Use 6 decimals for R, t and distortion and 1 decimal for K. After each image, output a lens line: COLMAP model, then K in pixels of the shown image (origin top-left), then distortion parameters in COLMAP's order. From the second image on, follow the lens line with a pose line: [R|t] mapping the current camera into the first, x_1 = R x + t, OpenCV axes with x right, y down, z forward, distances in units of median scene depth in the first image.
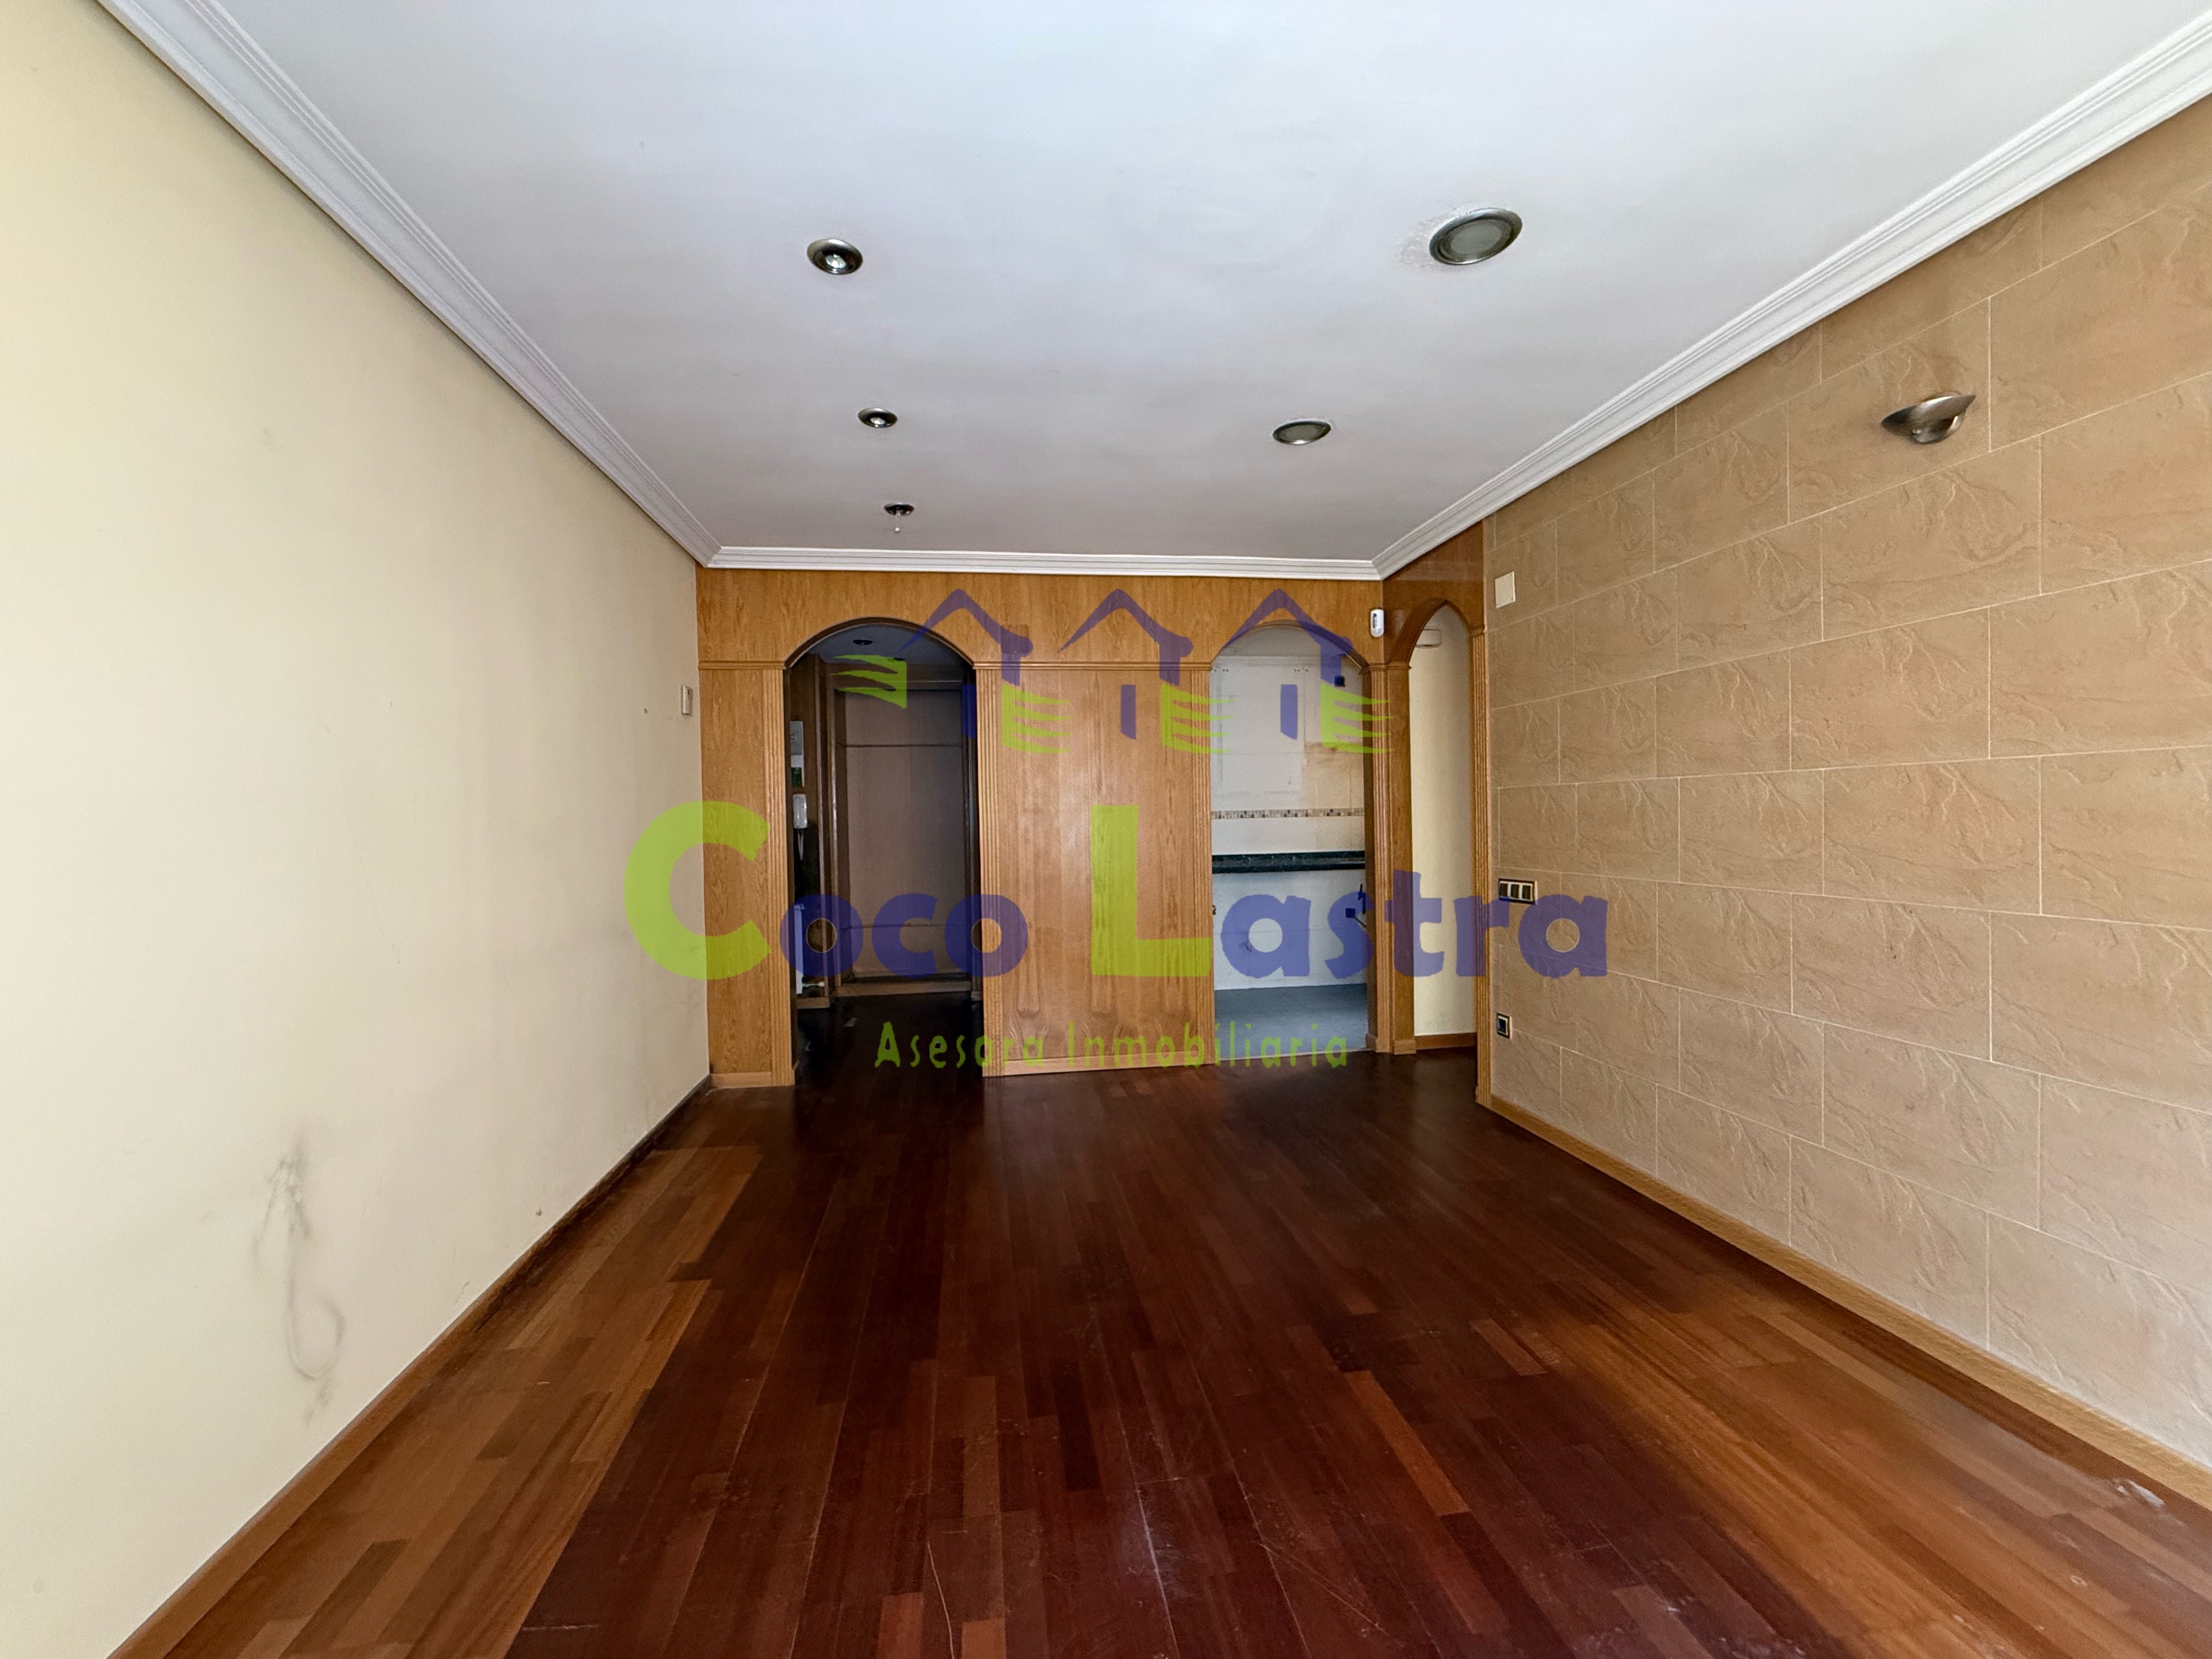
lens RADIAL K [[880.1, 0, 1097.4], [0, 880.1, 832.6], [0, 0, 1]] dist [-0.000116, -0.000176]
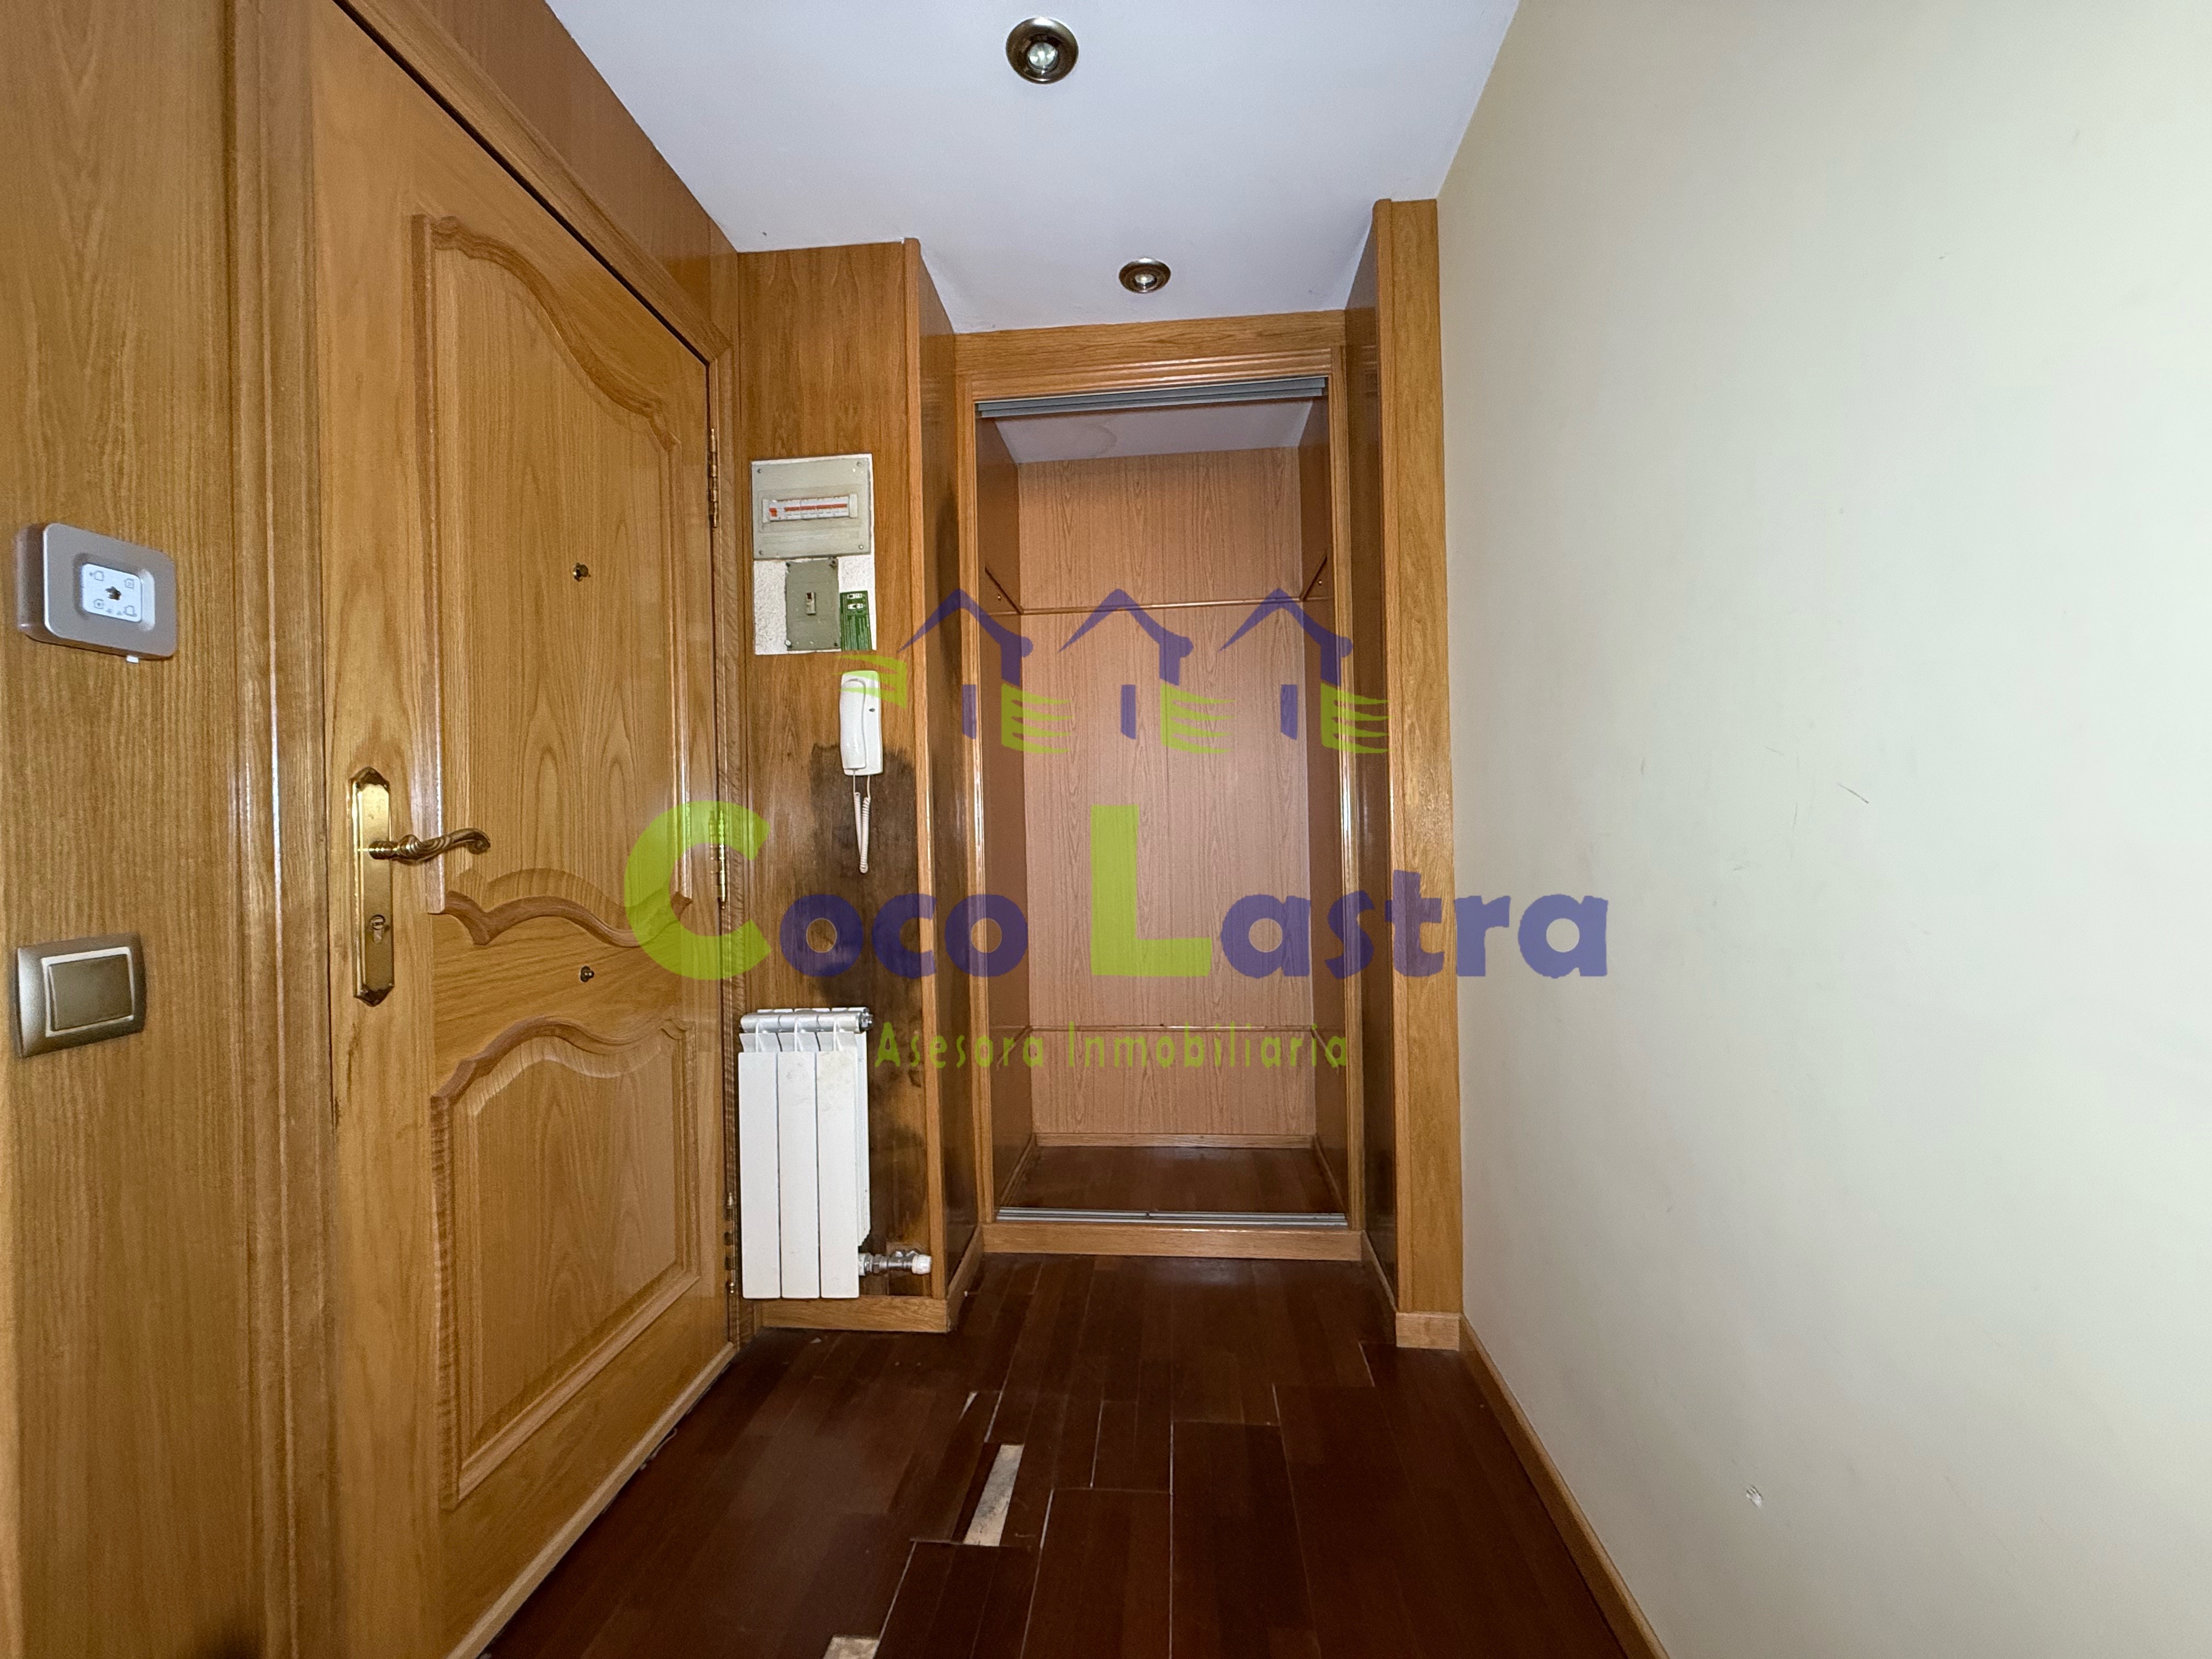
lens RADIAL K [[880.1, 0, 1097.4], [0, 880.1, 832.6], [0, 0, 1]] dist [-0.000116, -0.000176]
pose [[0.969580, -0.001542, -0.244770, -0.171756], [0.000619, 0.999992, -0.003851, 0.017301], [0.244774, 0.003582, 0.969574, 0.700524]]
